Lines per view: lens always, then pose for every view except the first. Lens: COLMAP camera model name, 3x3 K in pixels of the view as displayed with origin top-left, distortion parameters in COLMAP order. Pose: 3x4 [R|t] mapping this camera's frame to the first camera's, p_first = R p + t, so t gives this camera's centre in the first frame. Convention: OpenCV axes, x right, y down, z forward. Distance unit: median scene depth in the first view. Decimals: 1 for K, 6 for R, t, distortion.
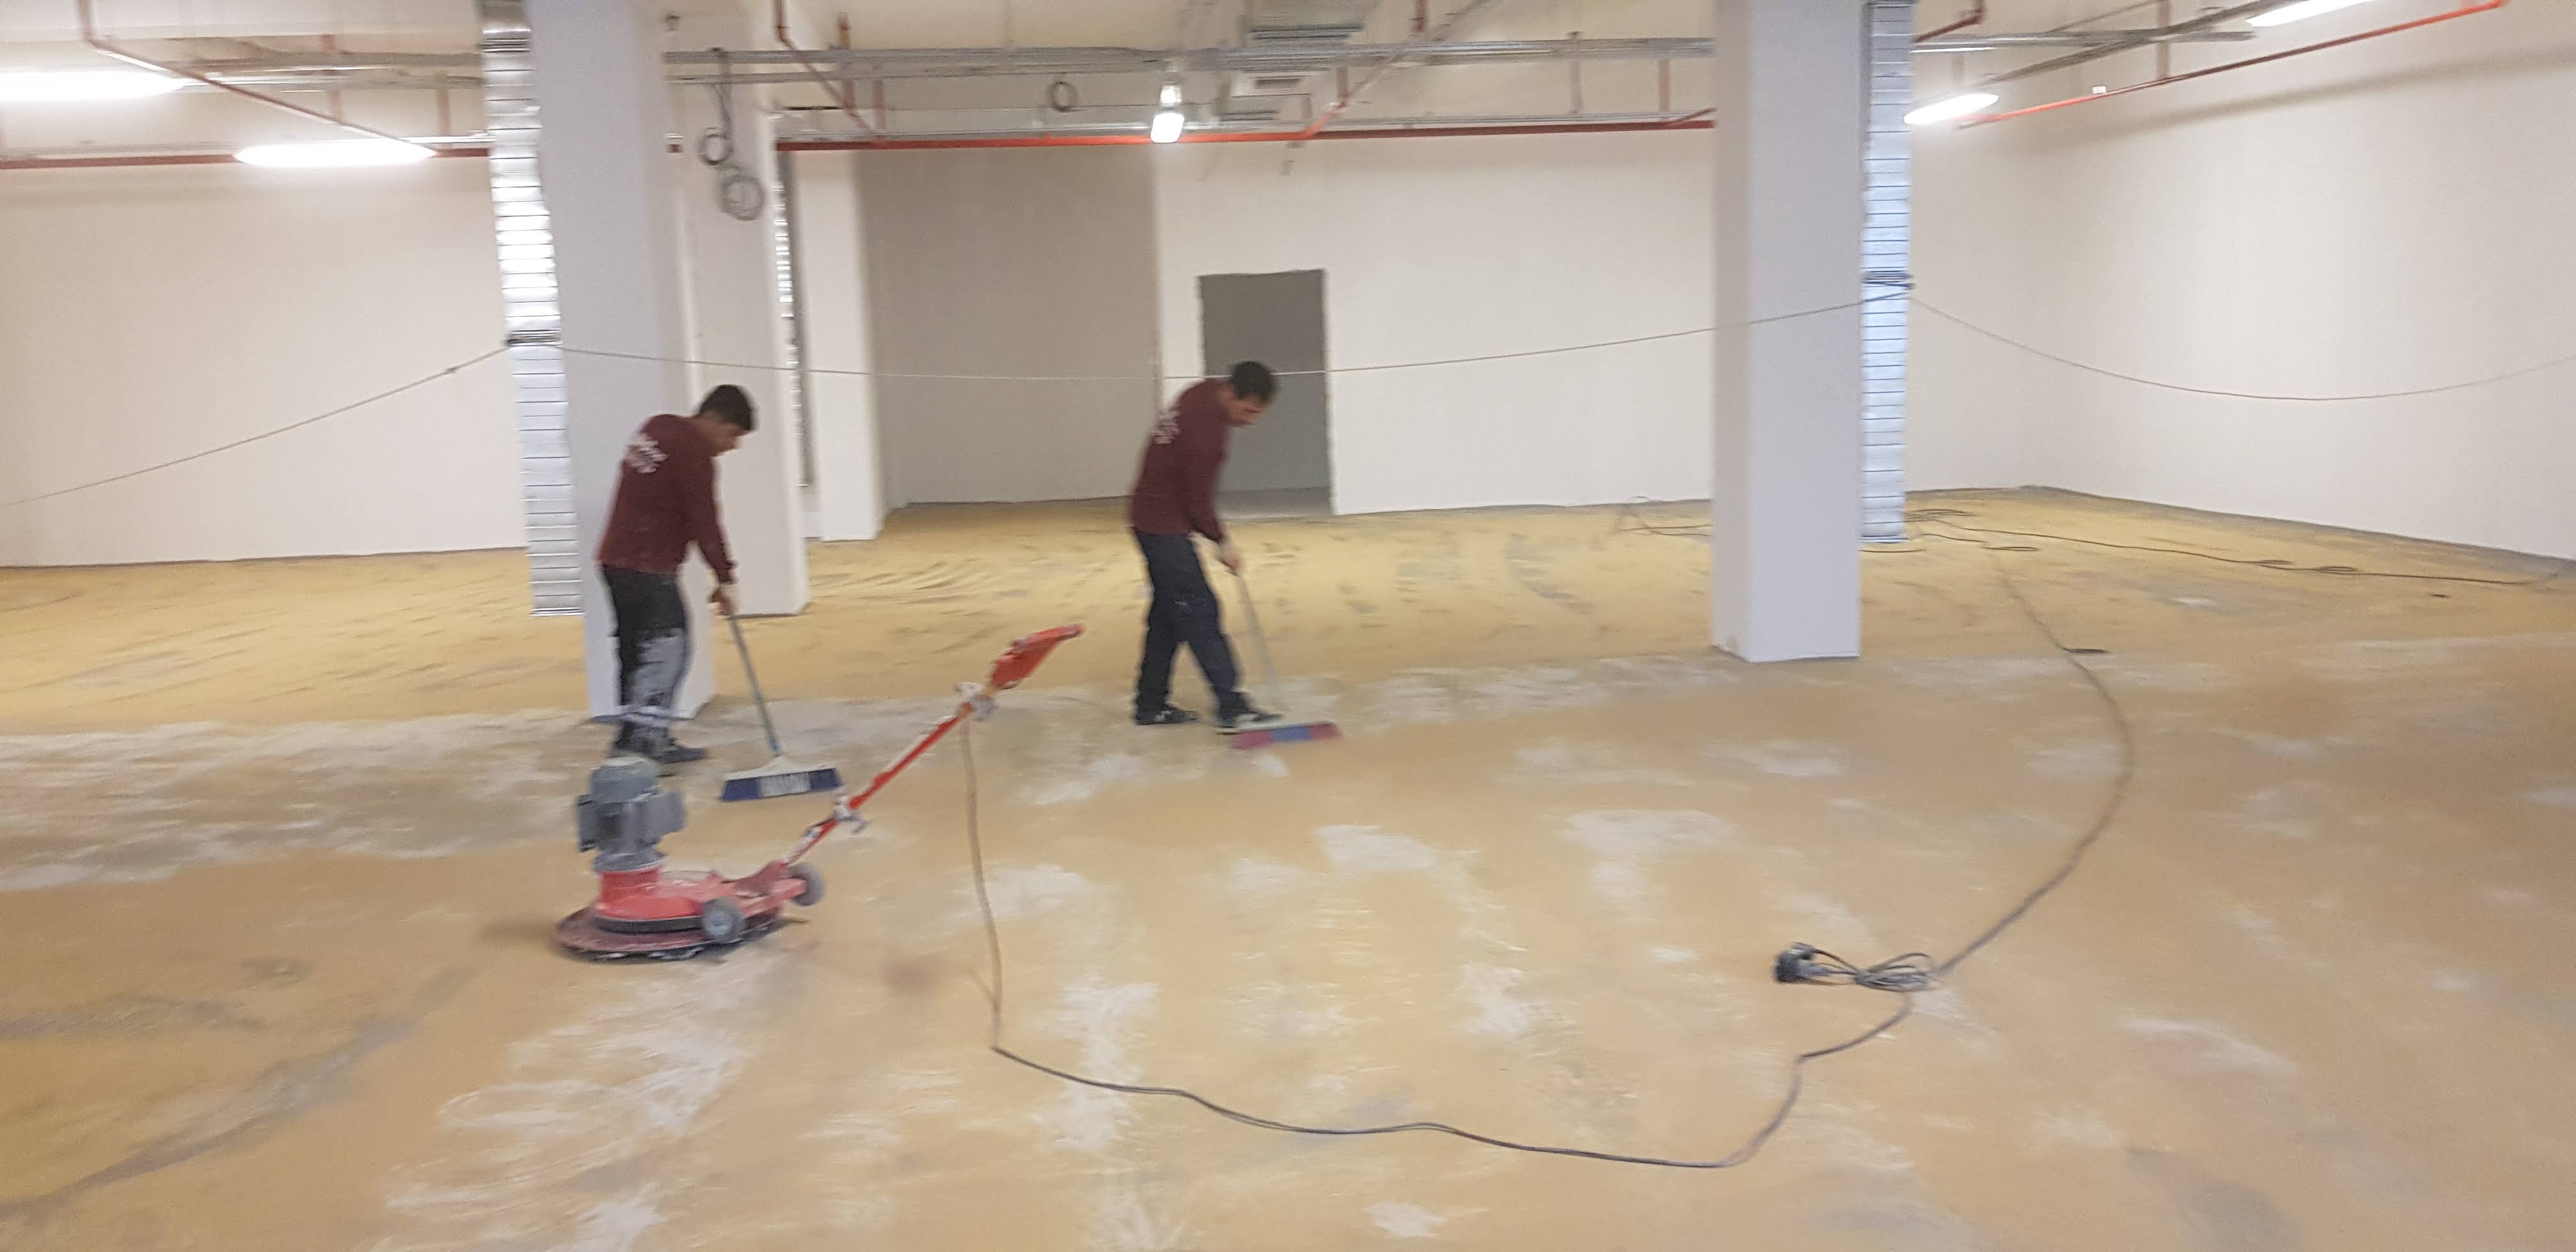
lens RADIAL K [[2025.1, 0, 1288.0], [0, 2025.1, 626.0], [0, 0, 1]] dist [0.117095, -0.283259]
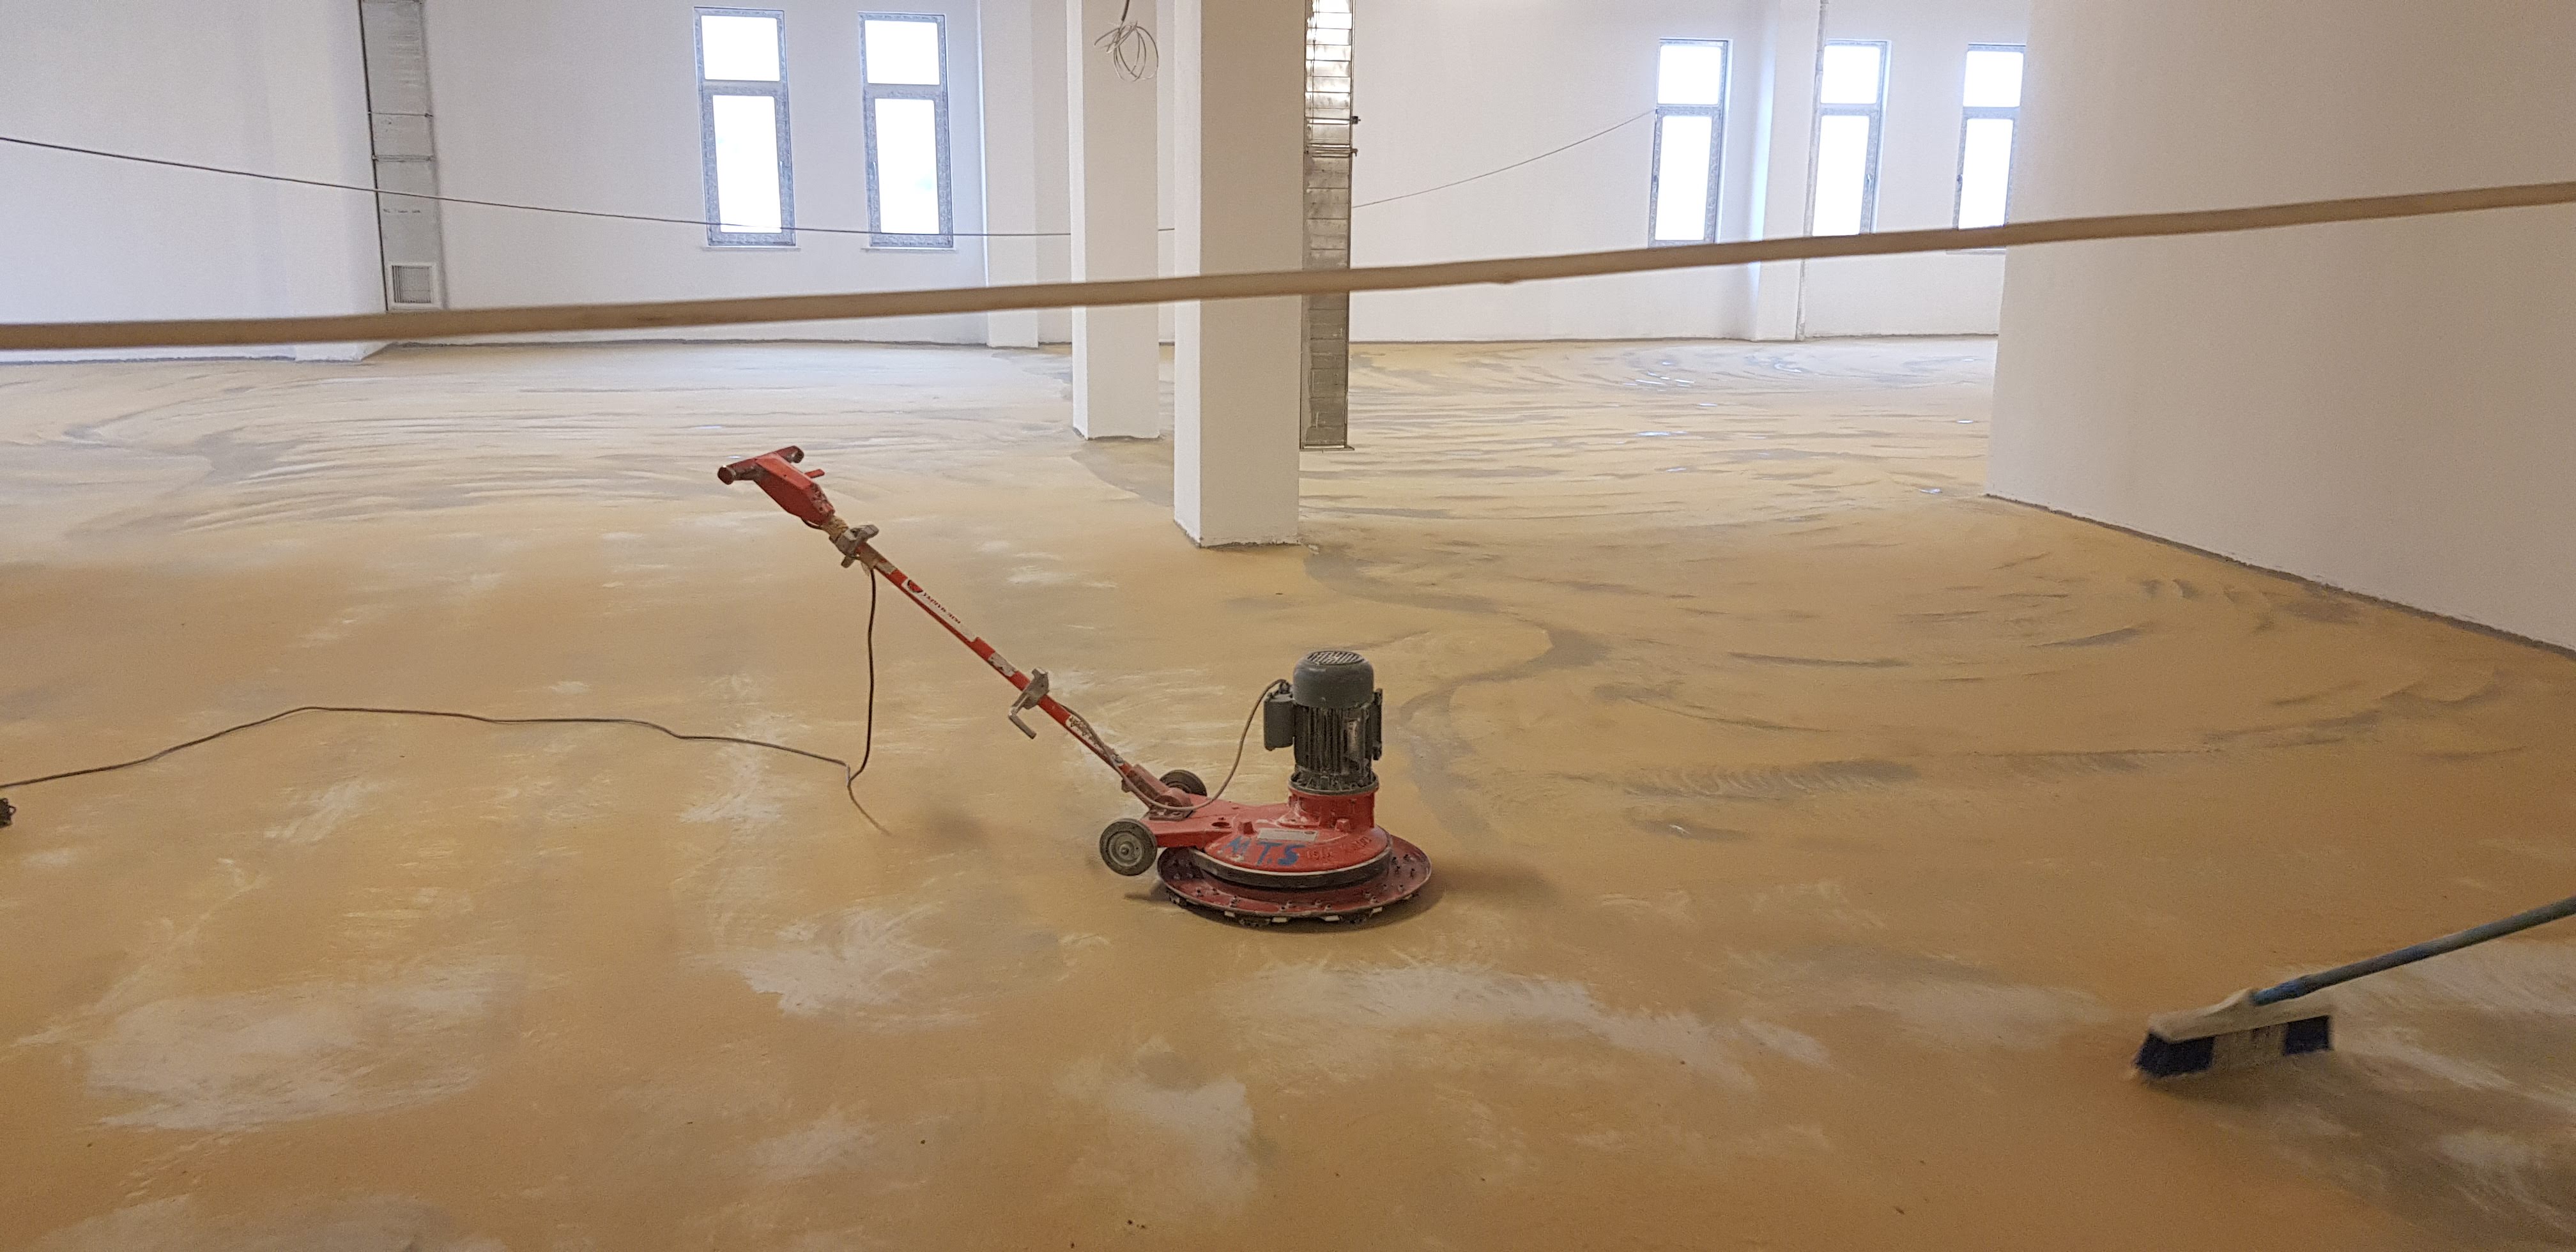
lens RADIAL K [[1868.9, 0, 1288.0], [0, 1868.9, 626.0], [0, 0, 1]] dist [-0.003450, -0.005088]
pose [[-0.990094, 0.045581, -0.132799, -0.229532], [-0.007244, 0.927994, 0.372524, -0.227774], [0.140217, 0.369796, -0.918471, 1.777700]]
